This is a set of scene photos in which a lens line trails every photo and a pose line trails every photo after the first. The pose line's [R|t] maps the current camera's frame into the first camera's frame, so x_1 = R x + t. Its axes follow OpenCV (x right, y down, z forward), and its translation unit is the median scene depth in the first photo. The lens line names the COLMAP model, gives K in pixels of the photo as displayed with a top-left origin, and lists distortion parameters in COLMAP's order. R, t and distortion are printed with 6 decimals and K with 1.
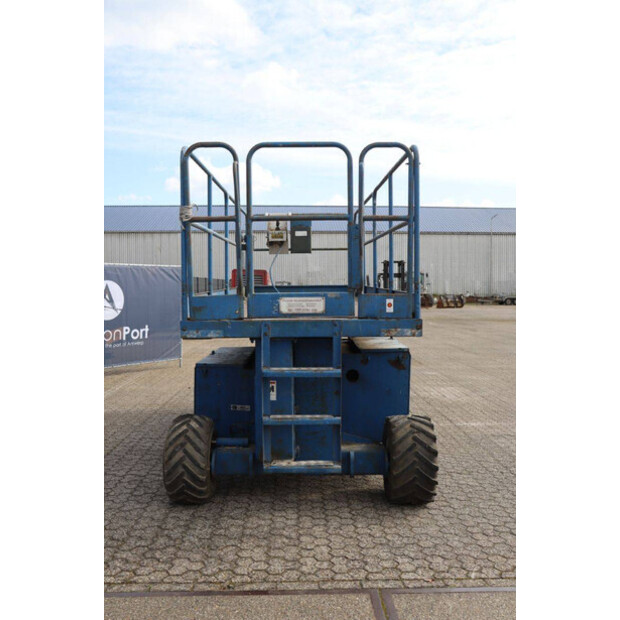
lens RADIAL K [[617.5, 0, 310.2], [0, 617.5, 309.6], [0, 0, 1]] dist [-0.018974, 0.000000]
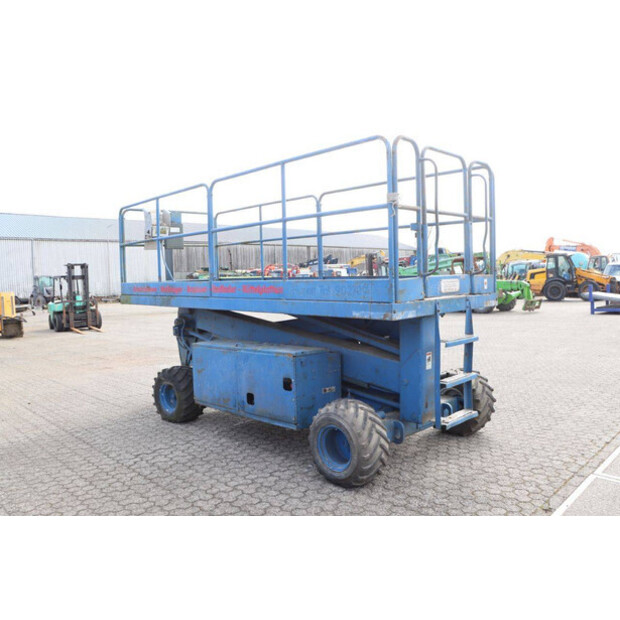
lens RADIAL K [[520.0, 0, 310.3], [0, 520.0, 309.2], [0, 0, 1]] dist [-0.068256, -0.000784]
pose [[0.701737, -0.063508, 0.709600, -0.815420], [0.061688, 0.997695, 0.028288, -0.005557], [-0.709761, 0.023923, 0.704037, 0.429105]]
